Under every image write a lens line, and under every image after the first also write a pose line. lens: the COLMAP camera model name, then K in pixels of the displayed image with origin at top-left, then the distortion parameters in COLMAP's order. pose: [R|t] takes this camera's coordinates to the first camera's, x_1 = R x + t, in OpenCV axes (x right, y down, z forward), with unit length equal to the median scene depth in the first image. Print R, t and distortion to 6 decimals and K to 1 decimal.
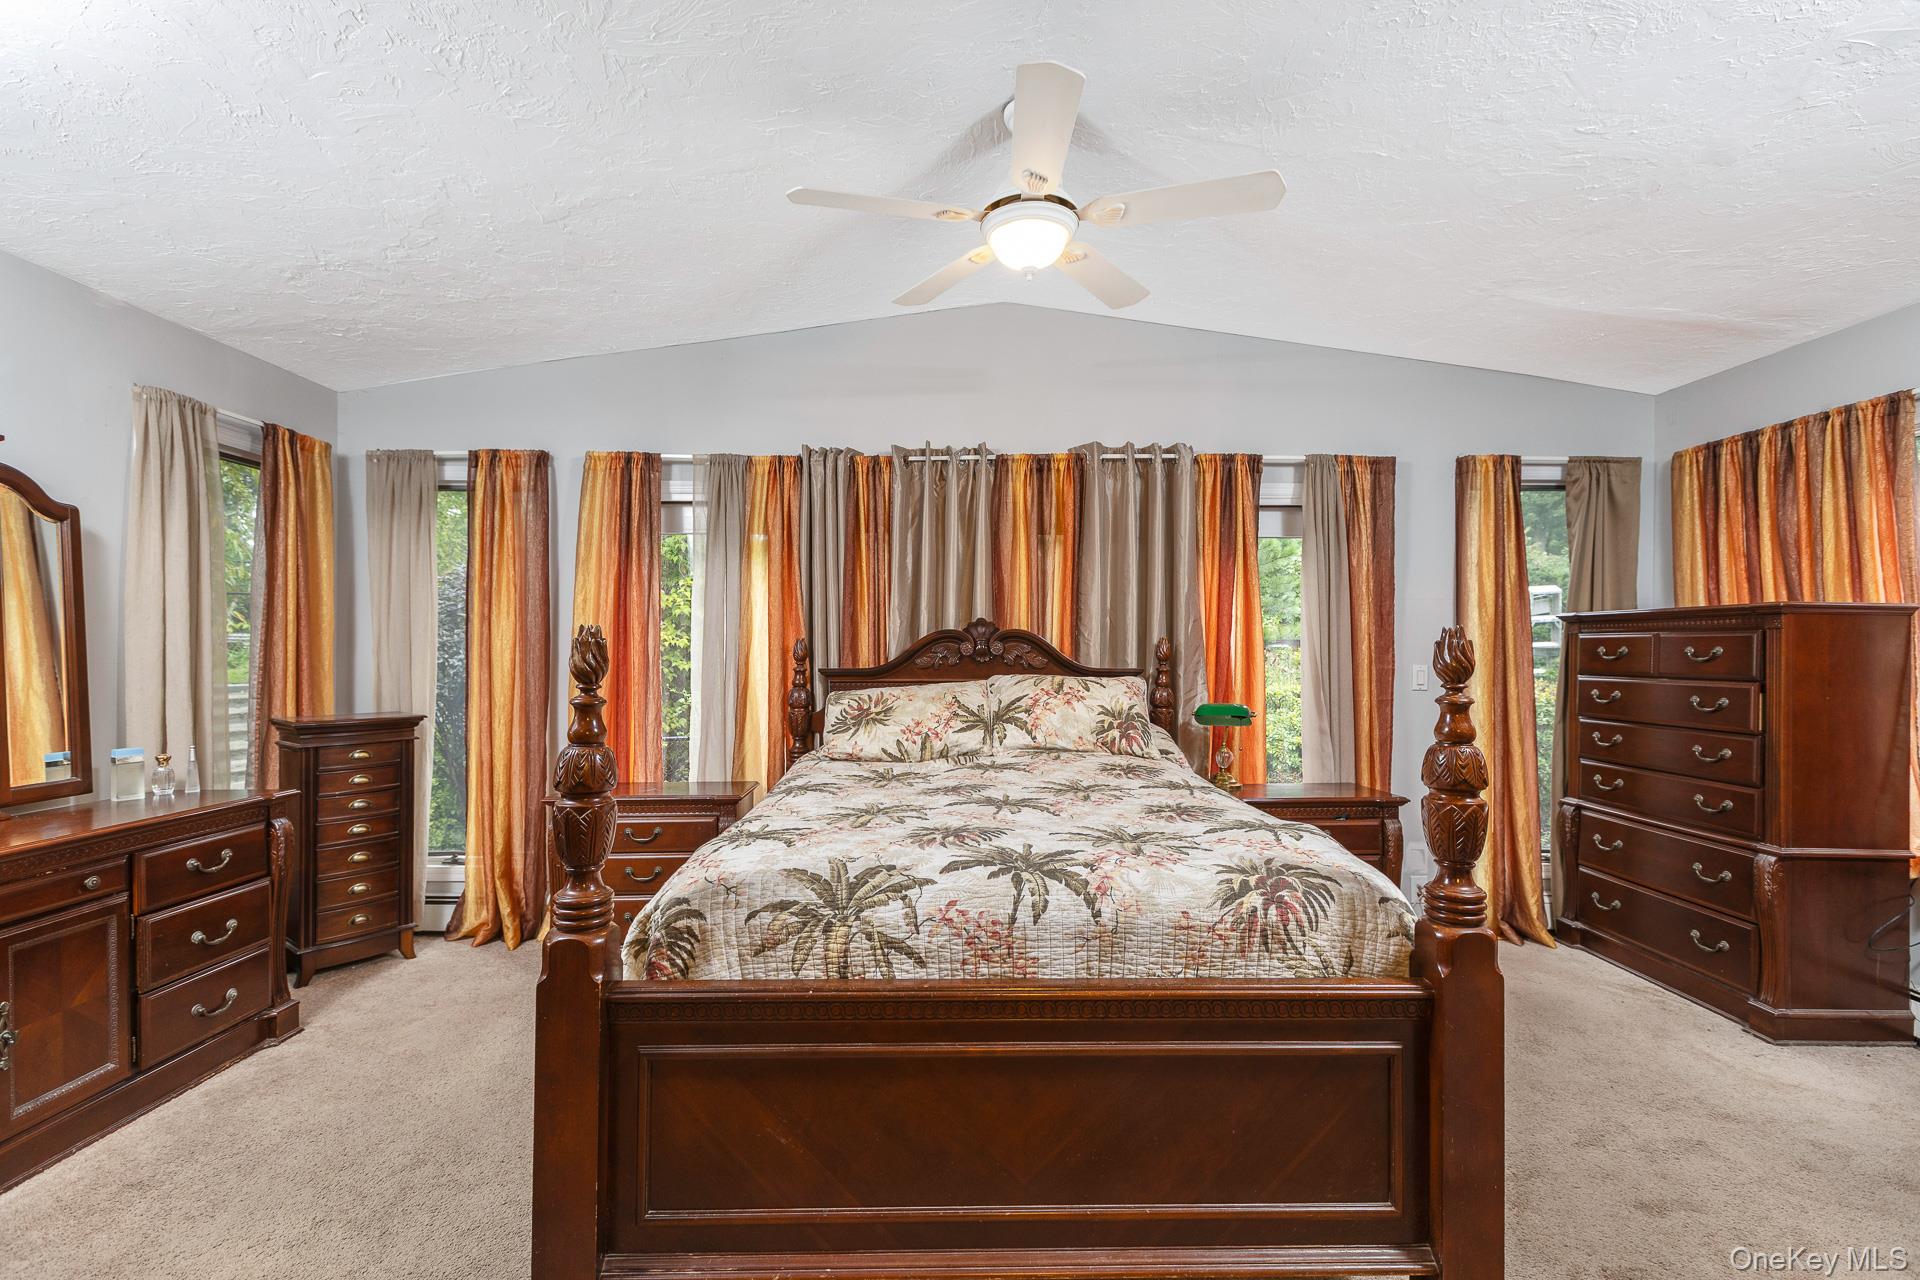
lens RADIAL K [[827.2, 0, 958.6], [0, 827.2, 642.4], [0, 0, 1]] dist [0.000116, -0.000200]
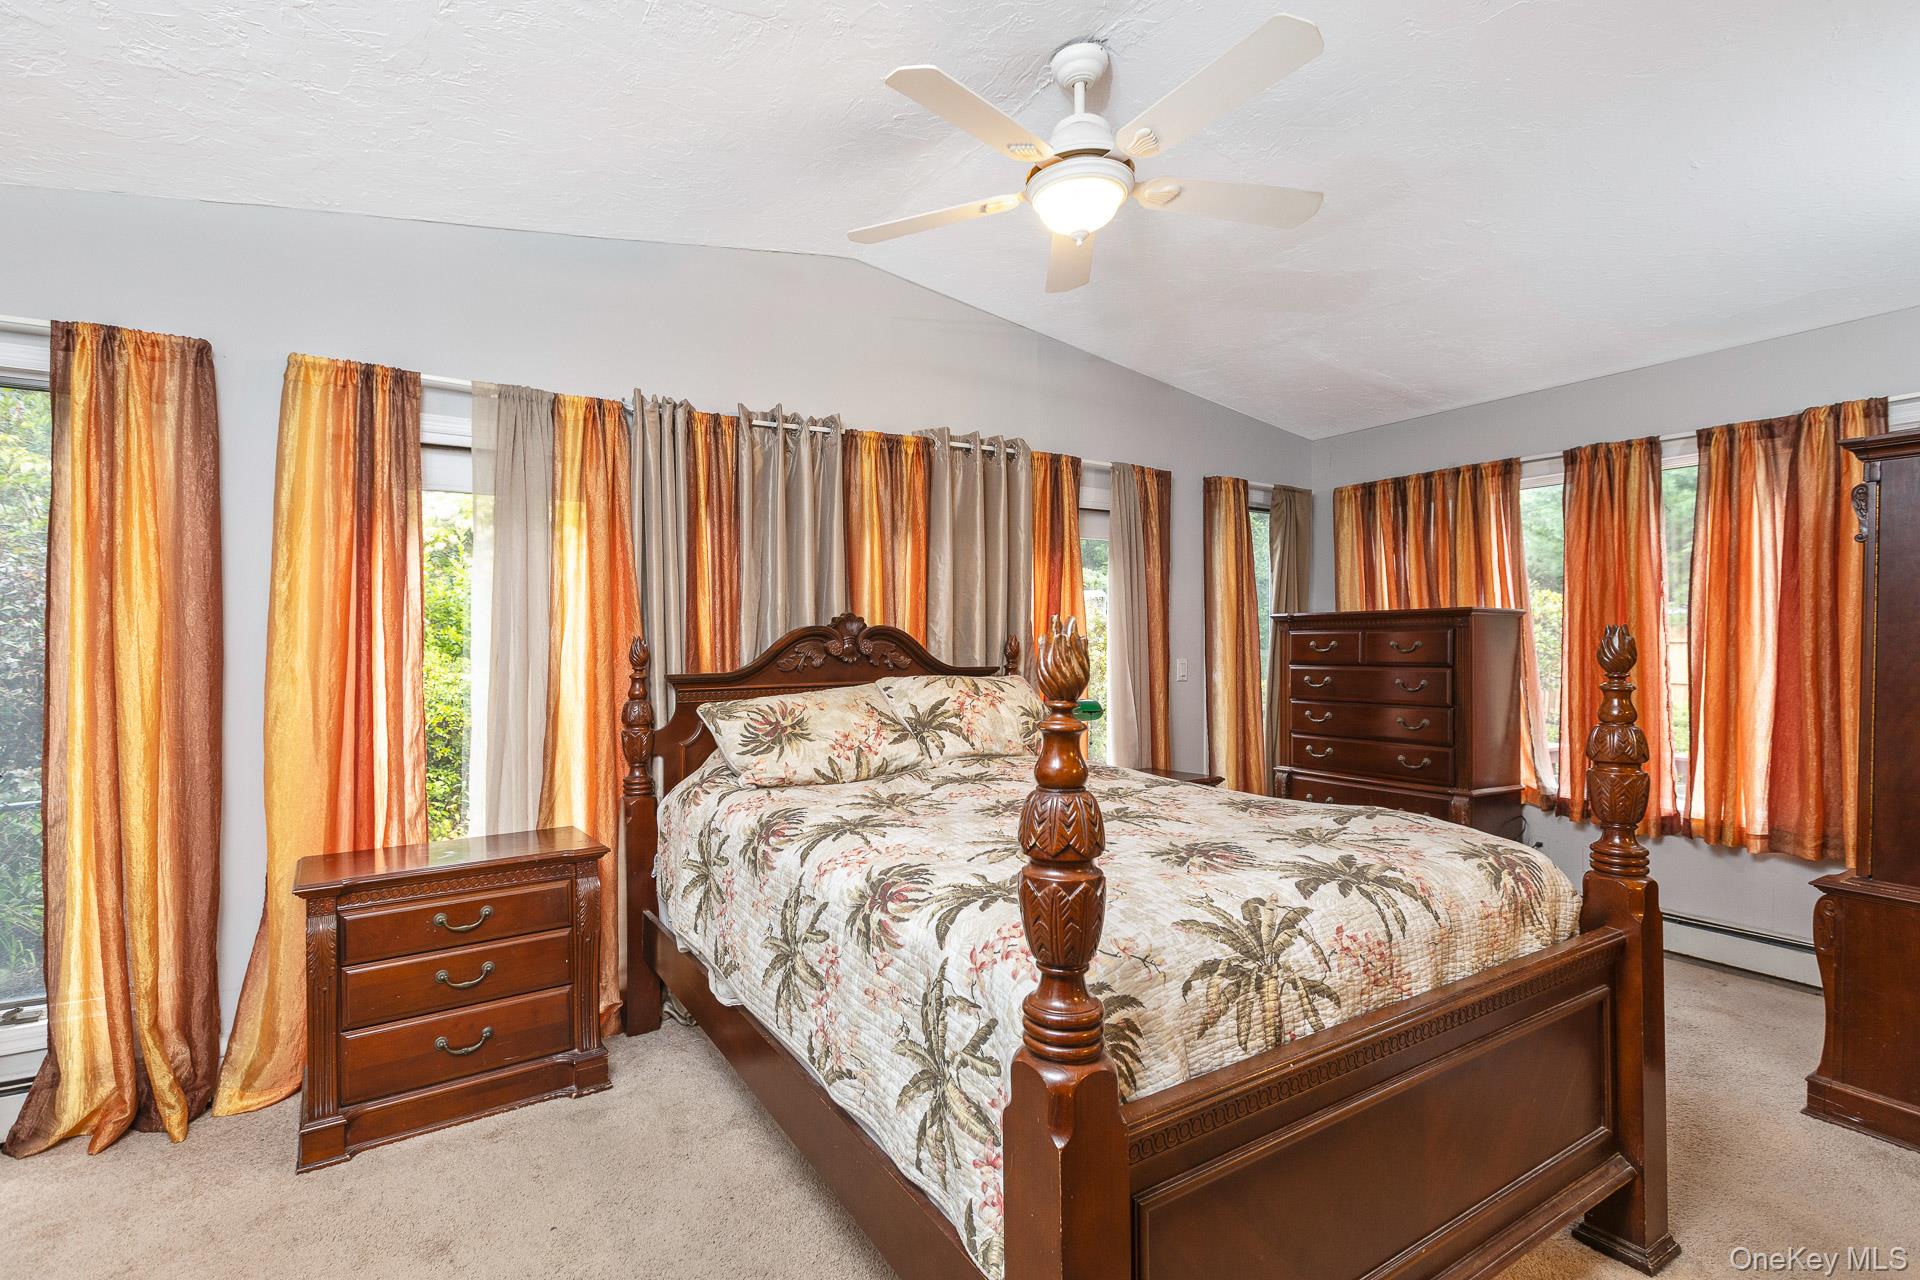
lens RADIAL K [[860.7, 0, 856.3], [0, 860.7, 642.7], [0, 0, 1]] dist [0.000564, -0.000224]
pose [[0.875975, -0.006236, 0.482316, -0.440947], [0.004727, 0.999979, 0.004343, -0.001876], [-0.482333, -0.001525, 0.875987, 0.208064]]
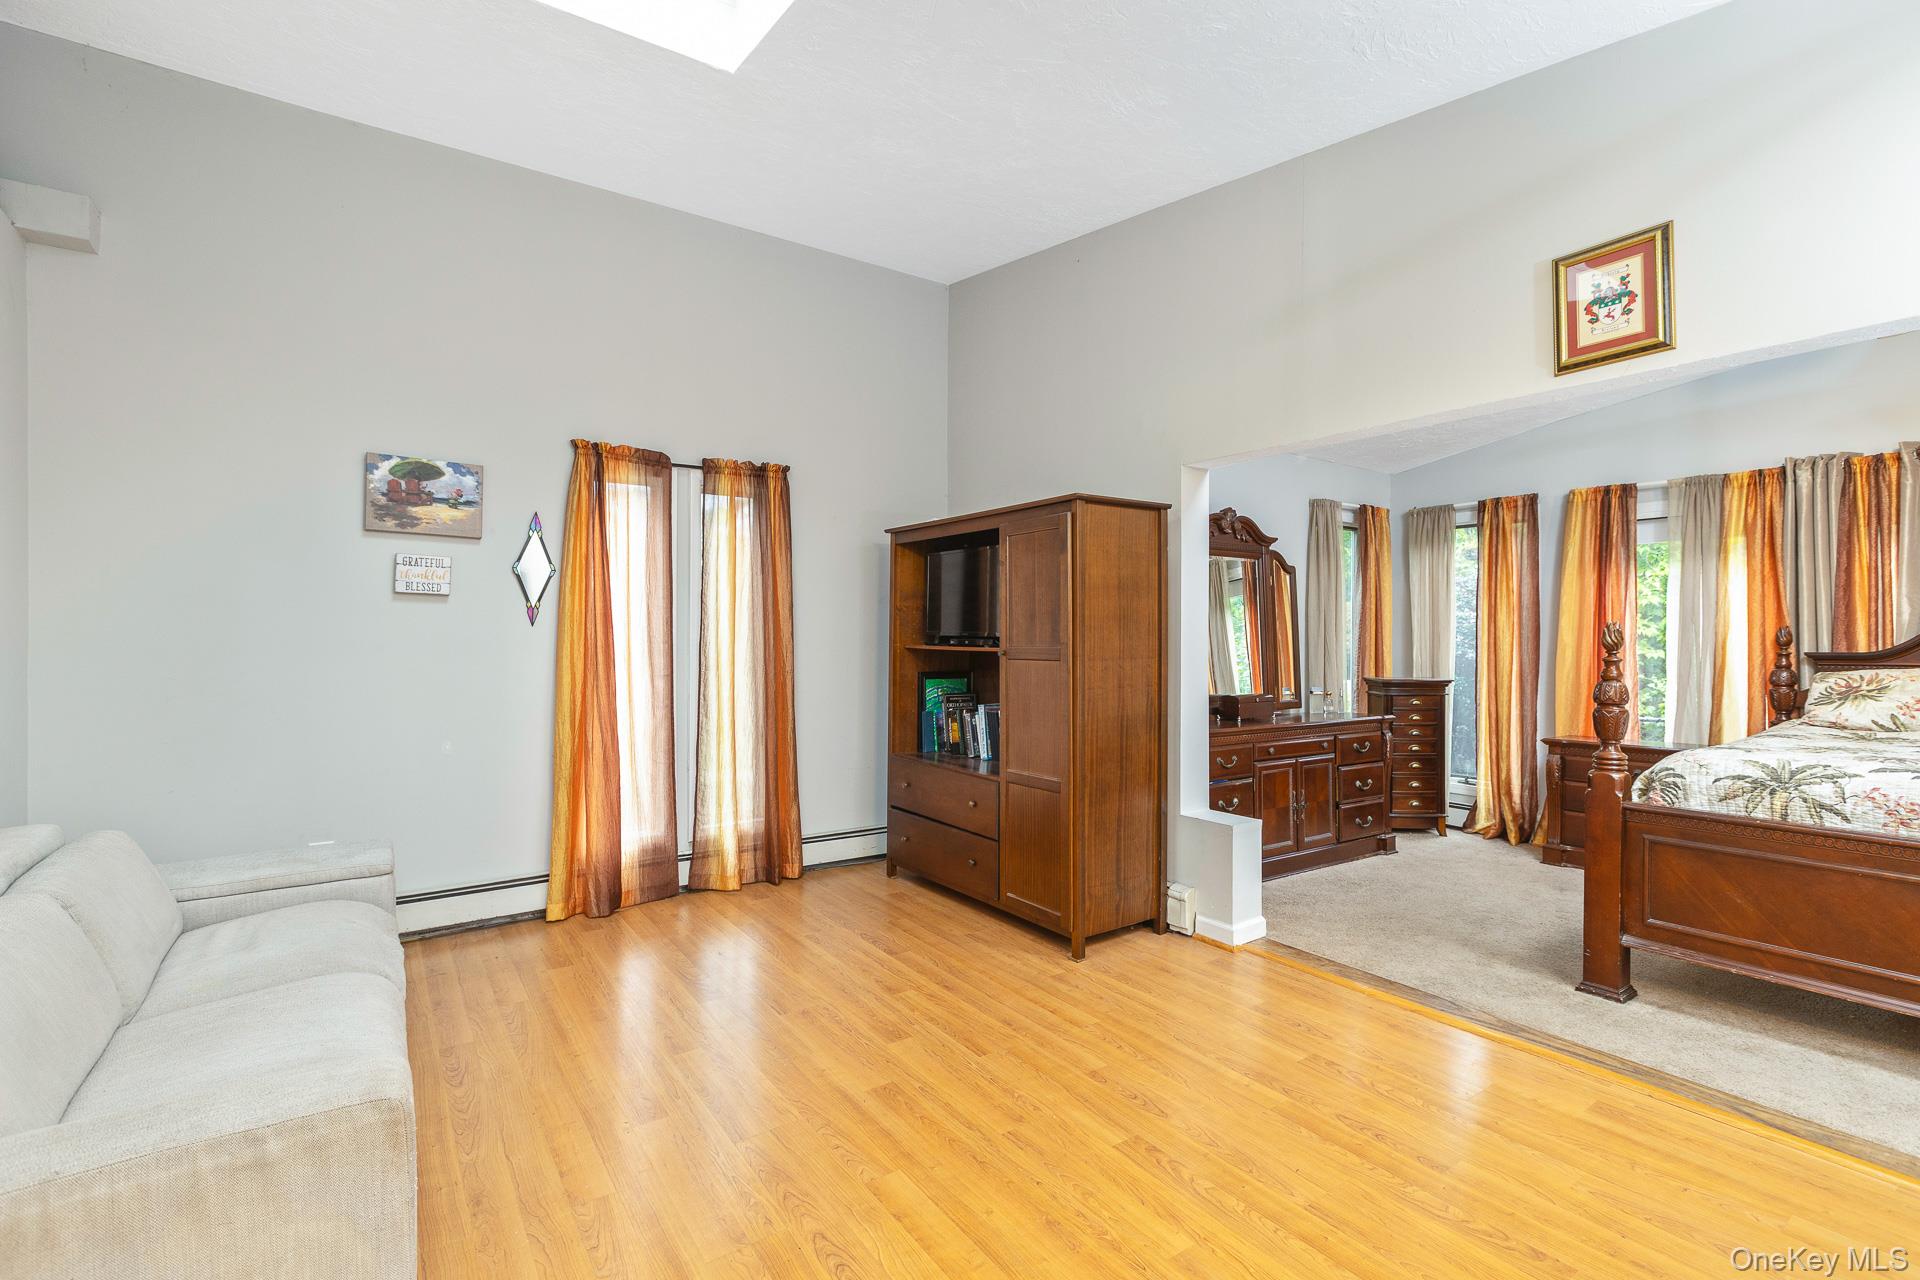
lens RADIAL K [[866.7, 0, 960.0], [0, 866.7, 640.0], [0, 0, 1]] dist [0.001666, 0.000083]
pose [[0.552622, -0.000844, -0.833432, 0.200667], [0.006880, 0.999970, 0.003549, 0.002364], [0.833404, -0.007695, 0.552611, -0.686947]]
